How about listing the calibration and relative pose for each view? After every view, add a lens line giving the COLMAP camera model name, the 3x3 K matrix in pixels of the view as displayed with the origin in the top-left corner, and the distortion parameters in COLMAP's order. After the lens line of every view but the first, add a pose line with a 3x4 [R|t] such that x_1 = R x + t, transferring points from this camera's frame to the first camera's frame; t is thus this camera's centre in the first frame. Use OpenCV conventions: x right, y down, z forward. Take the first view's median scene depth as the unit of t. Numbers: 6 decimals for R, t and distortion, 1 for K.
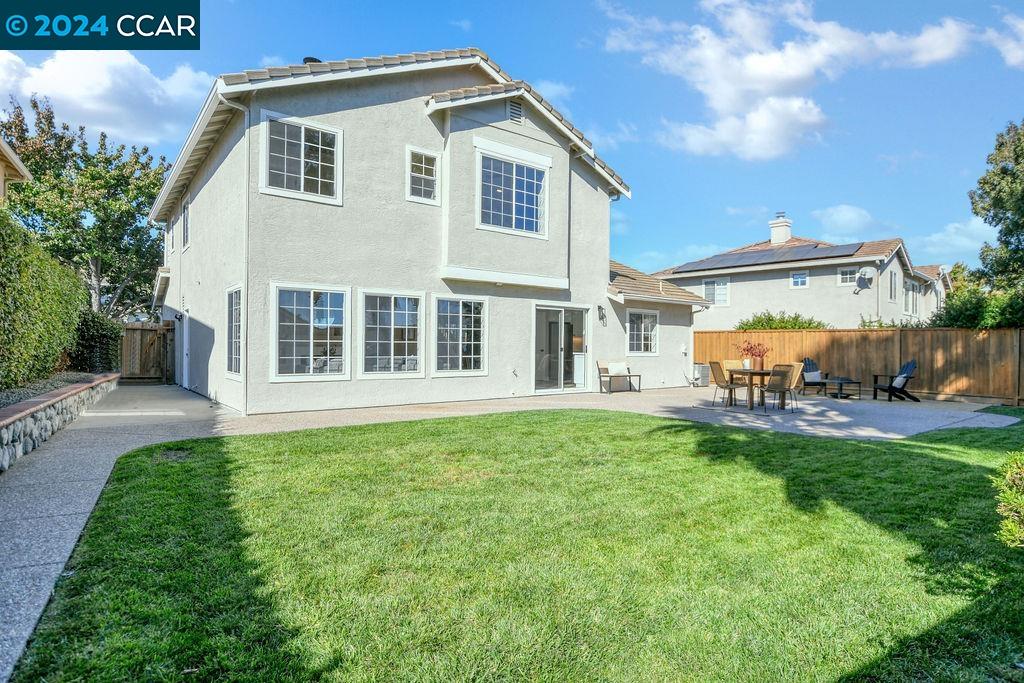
lens RADIAL K [[552.7, 0, 516.0], [0, 552.7, 350.9], [0, 0, 1]] dist [-0.027831, 0.001628]
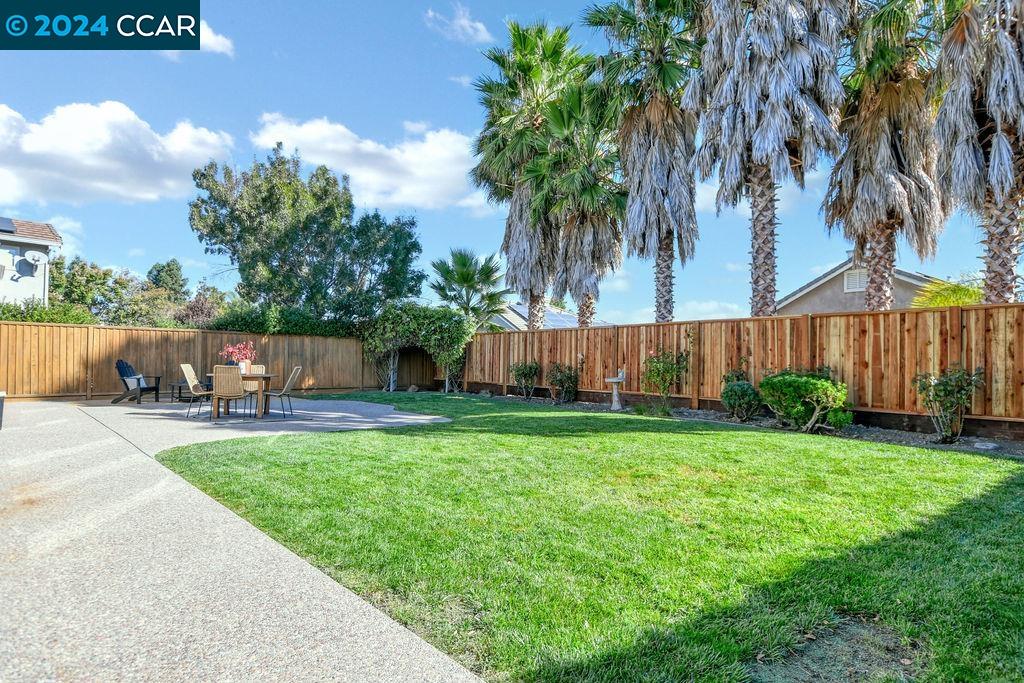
lens RADIAL K [[552.7, 0, 516.0], [0, 552.7, 350.9], [0, 0, 1]] dist [-0.027831, 0.001628]
pose [[-0.107403, 0.001986, 0.994214, -0.419627], [-0.008825, 0.999957, -0.002951, -0.004918], [-0.994176, -0.009091, -0.107381, 0.546374]]
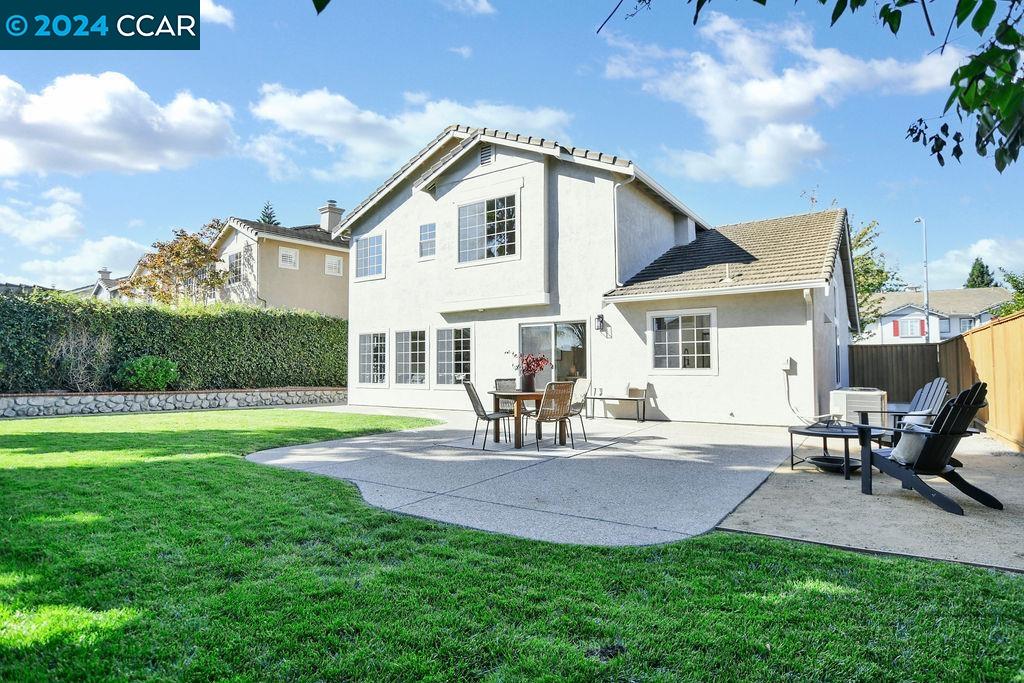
lens RADIAL K [[552.7, 0, 516.0], [0, 552.7, 350.9], [0, 0, 1]] dist [-0.027831, 0.001628]
pose [[0.302917, -0.036778, -0.952307, 0.946010], [0.003886, 0.999294, -0.037356, 0.005172], [0.953009, 0.007615, 0.302846, 0.639184]]
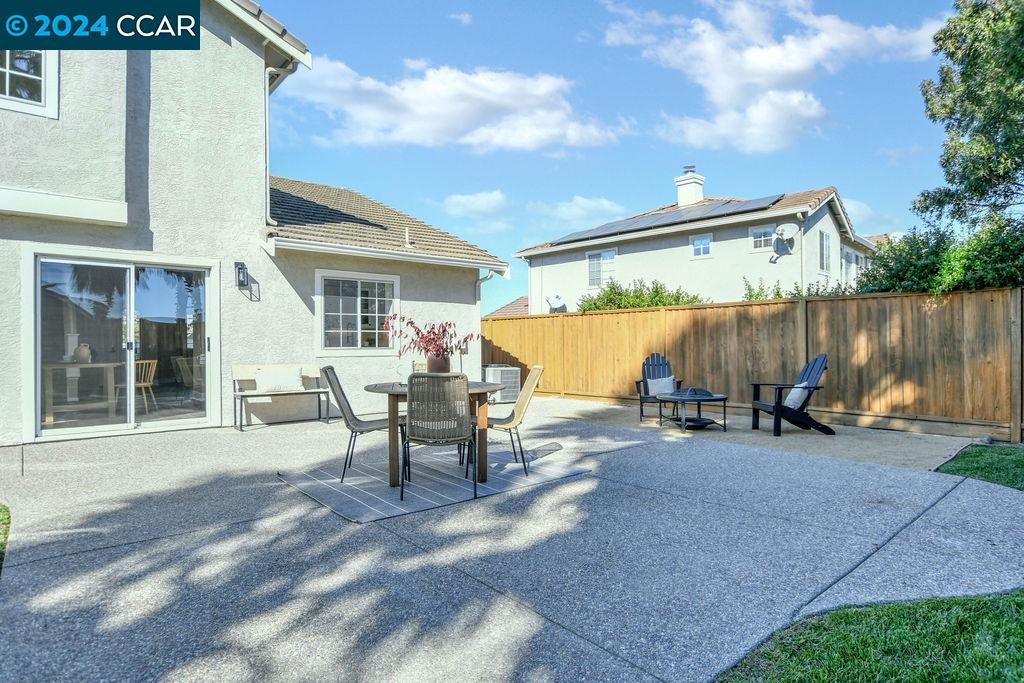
lens RADIAL K [[552.7, 0, 516.0], [0, 552.7, 350.9], [0, 0, 1]] dist [-0.027831, 0.001628]
pose [[0.998799, -0.017614, 0.045713, 0.403164], [0.017591, 0.999845, 0.000900, 0.007757], [-0.045721, -0.000095, 0.998954, 0.477333]]
